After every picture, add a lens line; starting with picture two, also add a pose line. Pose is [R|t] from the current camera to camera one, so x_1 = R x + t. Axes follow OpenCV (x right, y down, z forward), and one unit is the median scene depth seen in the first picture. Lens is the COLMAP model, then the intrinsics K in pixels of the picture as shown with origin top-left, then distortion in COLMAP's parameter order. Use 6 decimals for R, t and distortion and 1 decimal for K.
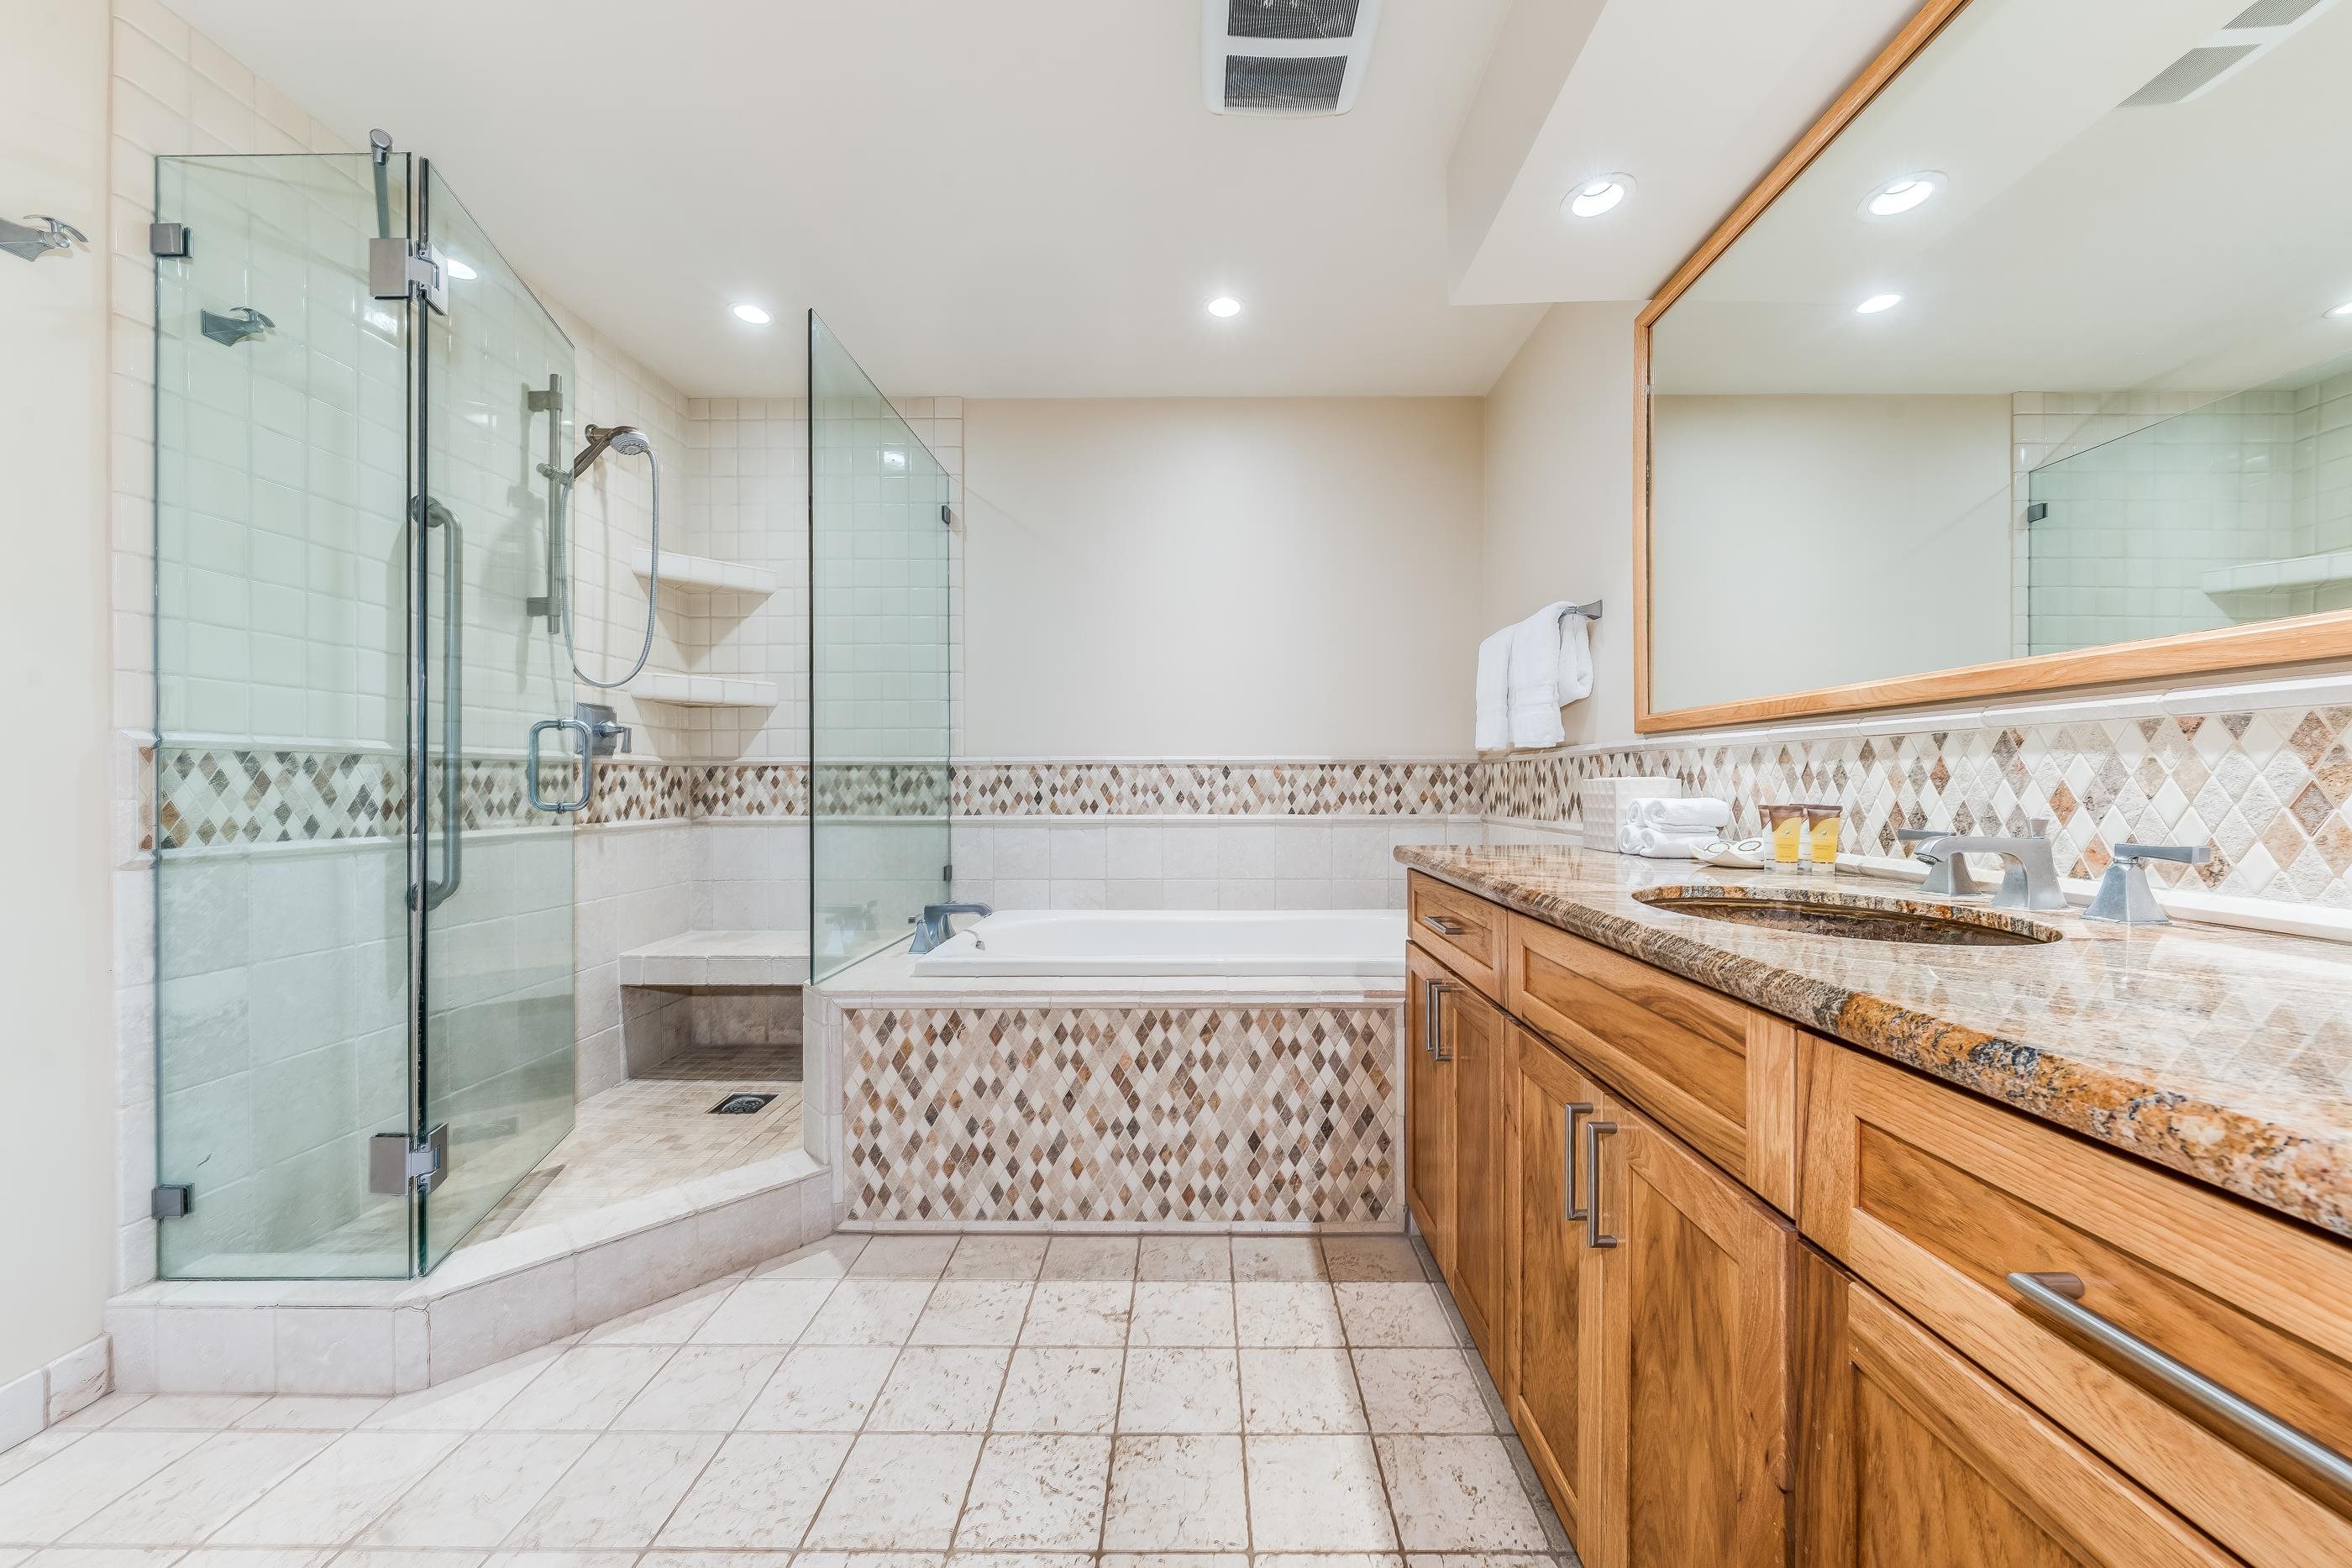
lens RADIAL K [[810.5, 0, 1179.5], [0, 810.5, 785.7], [0, 0, 1]] dist [-0.006382, 0.000777]
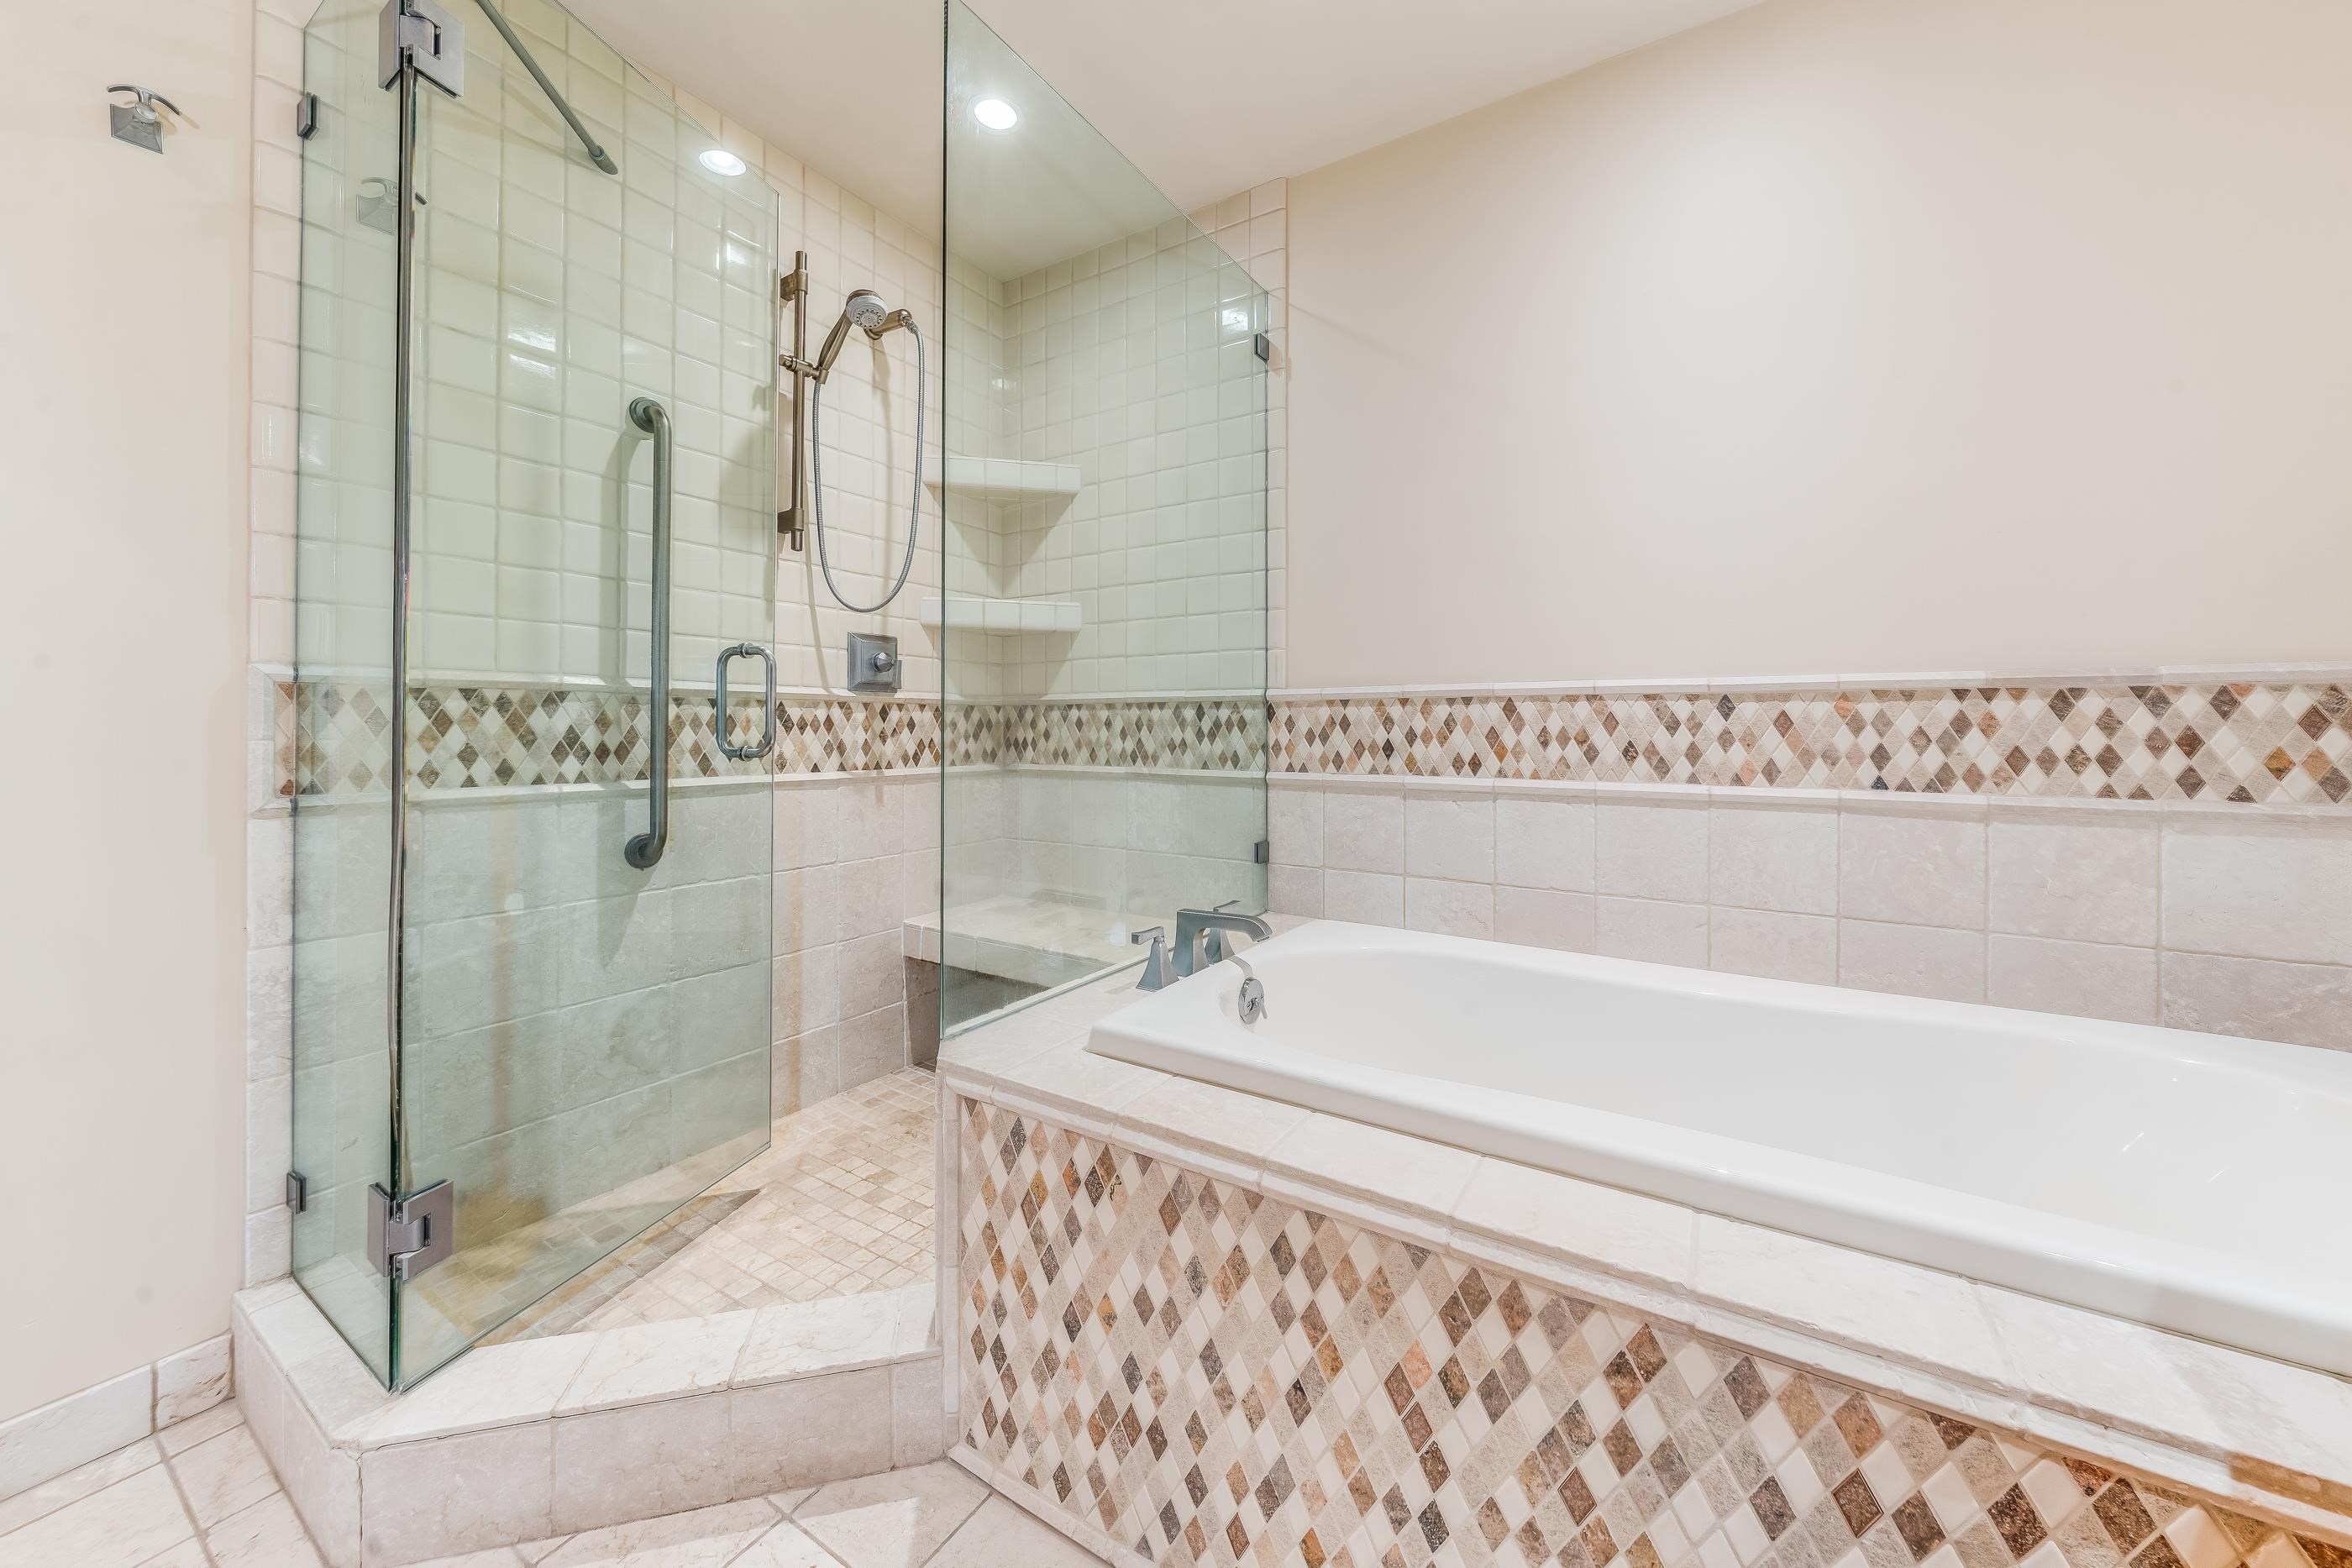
lens RADIAL K [[810.5, 0, 1224.3], [0, 810.5, 724.6], [0, 0, 1]] dist [-0.006382, 0.000777]
pose [[0.864602, 0.002226, -0.502452, 0.061127], [-0.005062, 0.999978, -0.004280, -0.001404], [0.502431, 0.006244, 0.864595, 0.570398]]
